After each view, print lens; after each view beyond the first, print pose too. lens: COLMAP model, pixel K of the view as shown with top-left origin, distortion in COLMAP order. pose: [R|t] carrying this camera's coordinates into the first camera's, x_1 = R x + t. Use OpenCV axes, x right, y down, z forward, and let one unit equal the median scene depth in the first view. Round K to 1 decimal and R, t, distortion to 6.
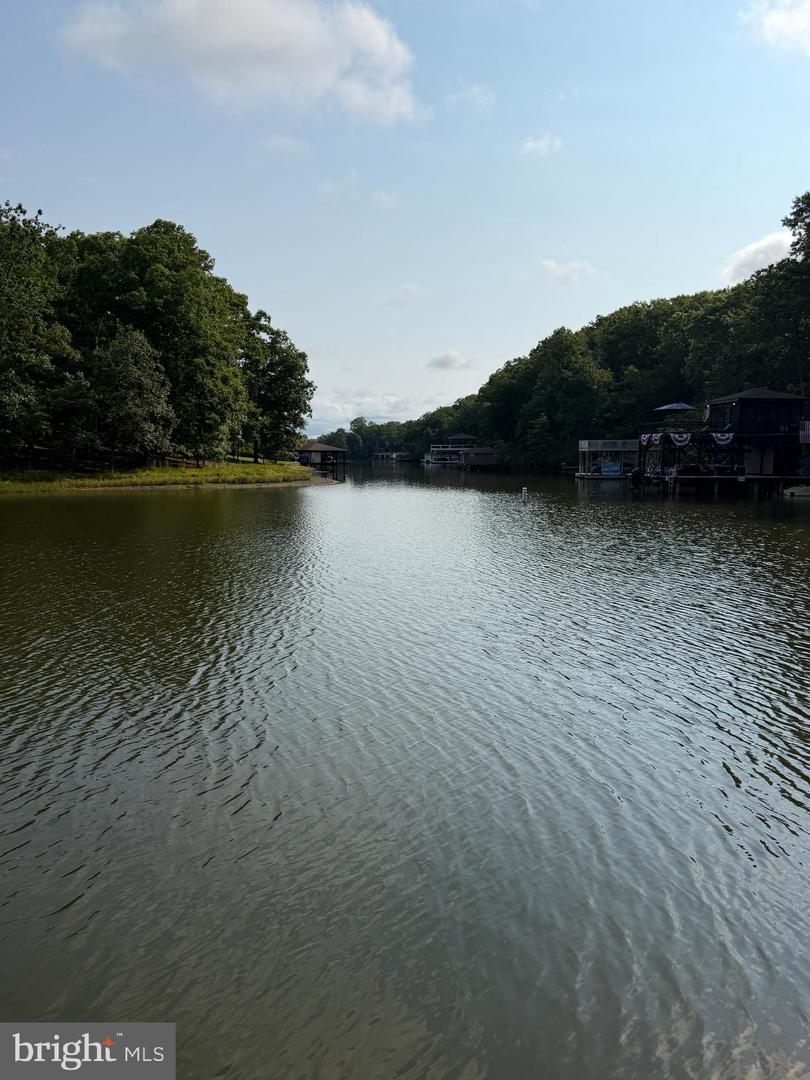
lens RADIAL K [[809.4, 0, 395.4], [0, 809.4, 542.1], [0, 0, 1]] dist [0.051672, -0.033317]
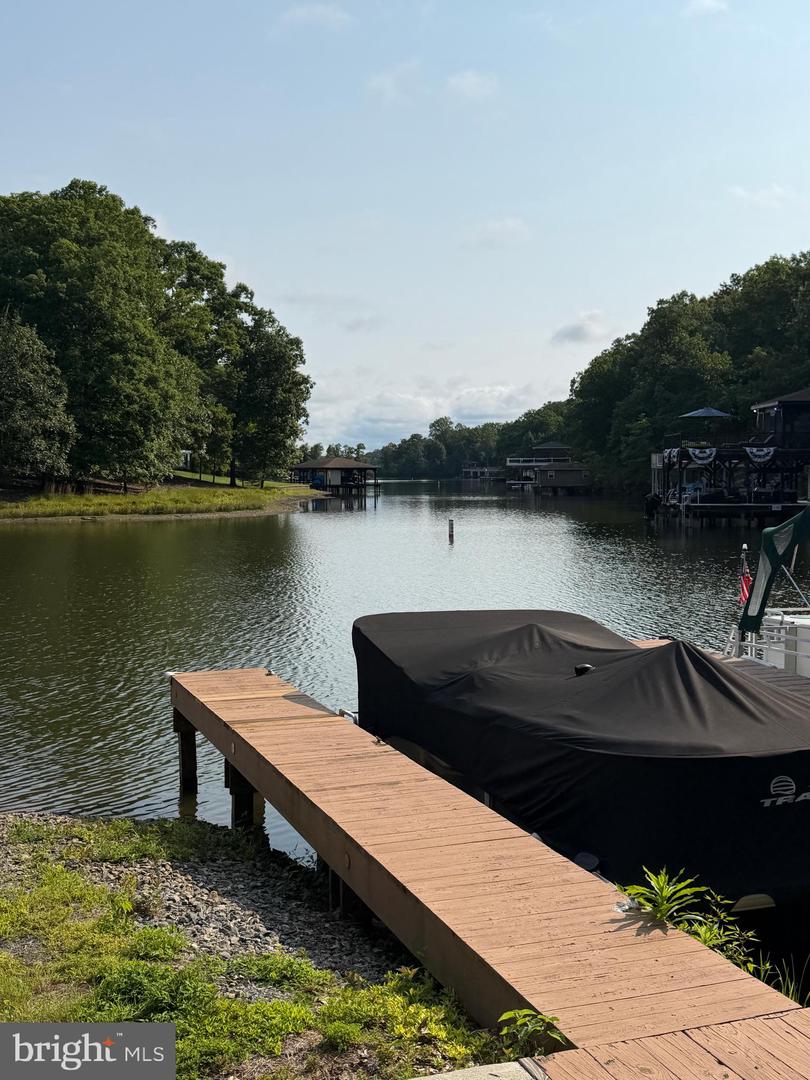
lens RADIAL K [[1191.5, 0, 400.5], [0, 1191.5, 537.0], [0, 0, 1]] dist [0.110783, 0.000000]
pose [[0.994823, -0.000098, -0.101625, 0.094414], [-0.005105, 0.998689, -0.050937, 0.004459], [0.101497, 0.051192, 0.993518, -0.073639]]
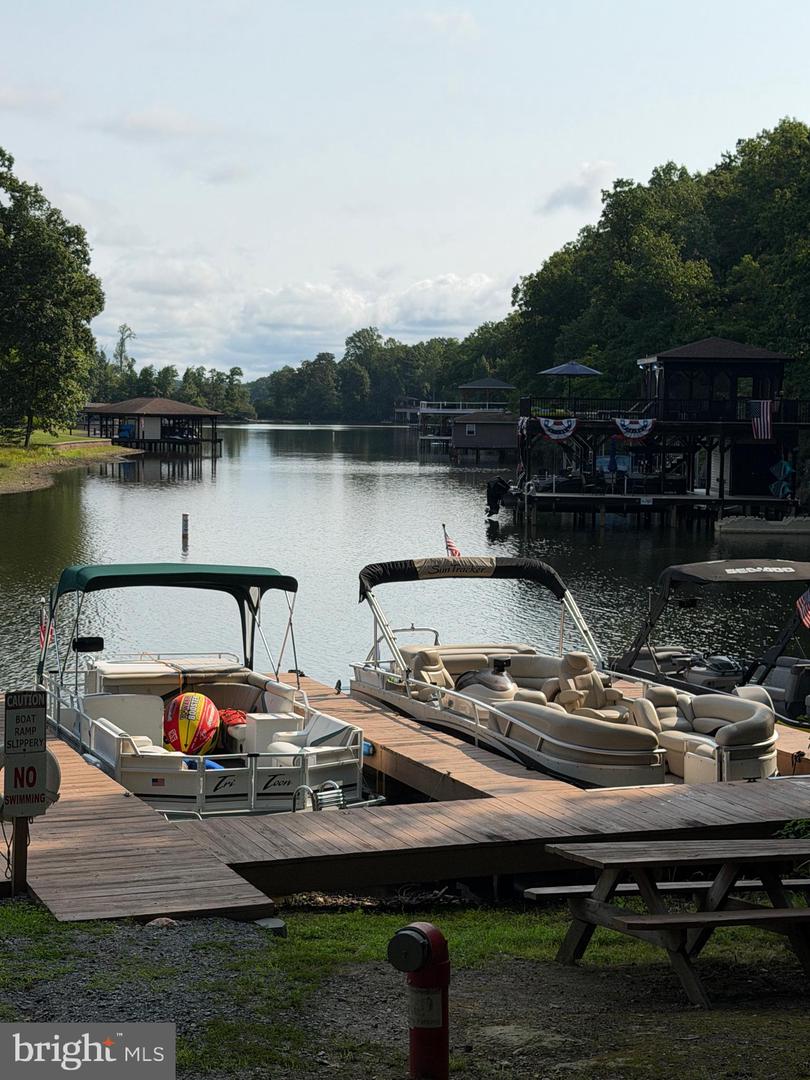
lens RADIAL K [[1873.5, 0, 403.7], [0, 1873.5, 544.0], [0, 0, 1]] dist [0.090497, 0.000000]
pose [[0.998043, 0.014812, -0.060749, 0.166828], [-0.016792, 0.999340, -0.032207, -0.001124], [0.060232, 0.033164, 0.997633, -0.156184]]
